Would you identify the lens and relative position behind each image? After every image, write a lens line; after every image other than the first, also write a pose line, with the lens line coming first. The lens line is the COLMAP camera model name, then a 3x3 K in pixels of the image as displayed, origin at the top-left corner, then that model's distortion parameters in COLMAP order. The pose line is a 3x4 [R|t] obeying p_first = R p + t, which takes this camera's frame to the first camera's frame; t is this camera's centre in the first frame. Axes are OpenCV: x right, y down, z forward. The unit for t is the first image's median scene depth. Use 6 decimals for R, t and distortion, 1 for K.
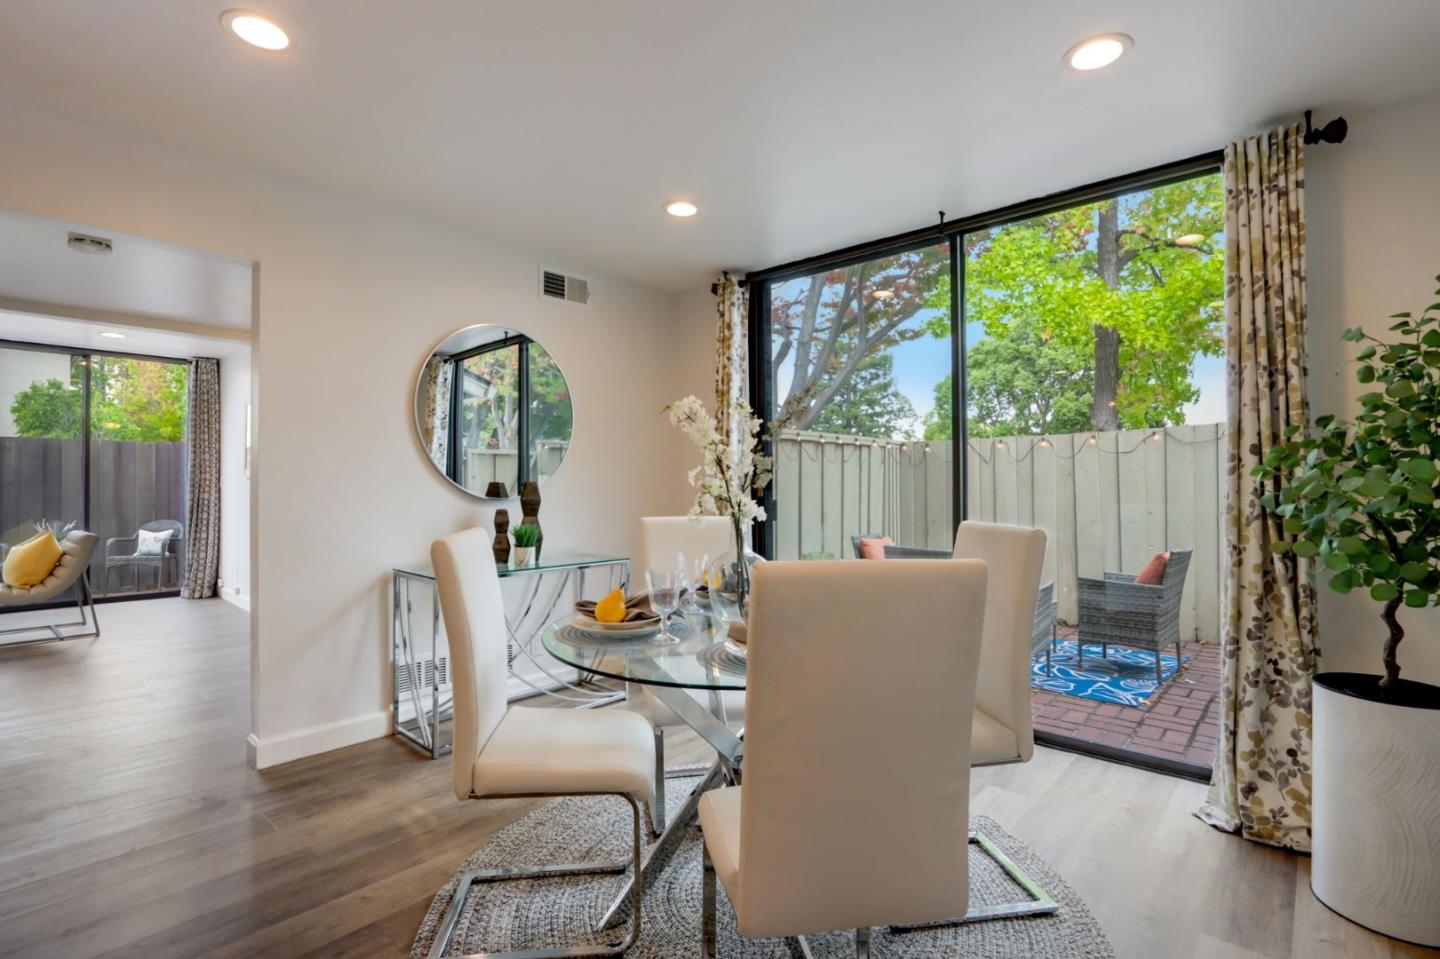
lens RADIAL K [[667.3, 0, 716.0], [0, 667.3, 477.2], [0, 0, 1]] dist [-0.019405, 0.003643]
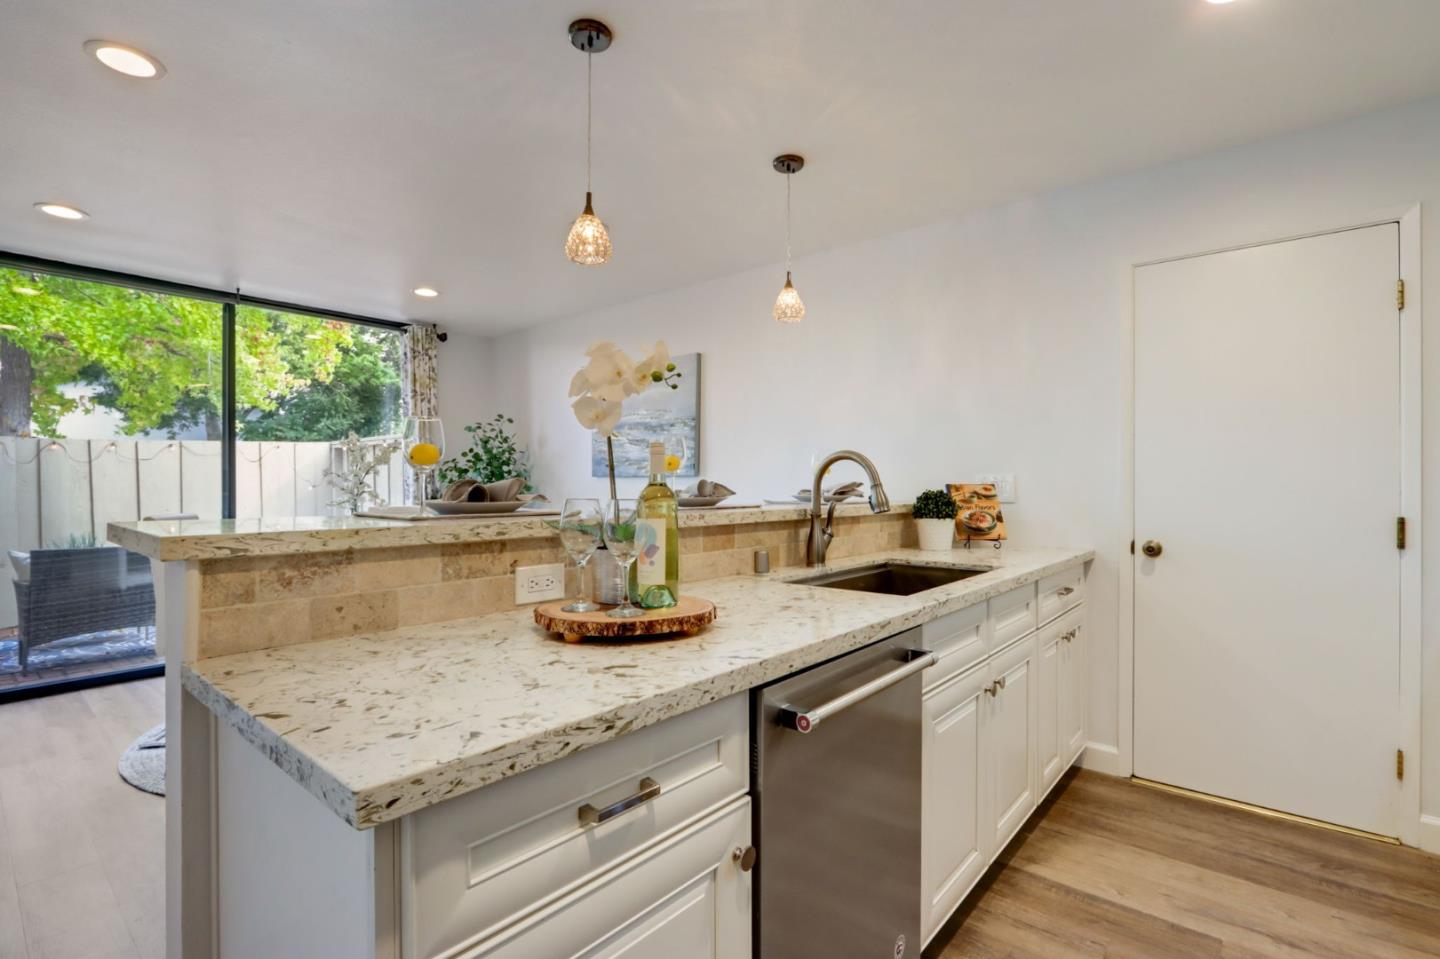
lens RADIAL K [[667.3, 0, 723.8], [0, 667.3, 482.7], [0, 0, 1]] dist [-0.019405, 0.003643]
pose [[-0.038902, 0.008312, 0.999208, -0.532564], [-0.008223, 0.999929, -0.008638, 0.004605], [-0.999209, -0.008552, -0.038831, 0.024419]]
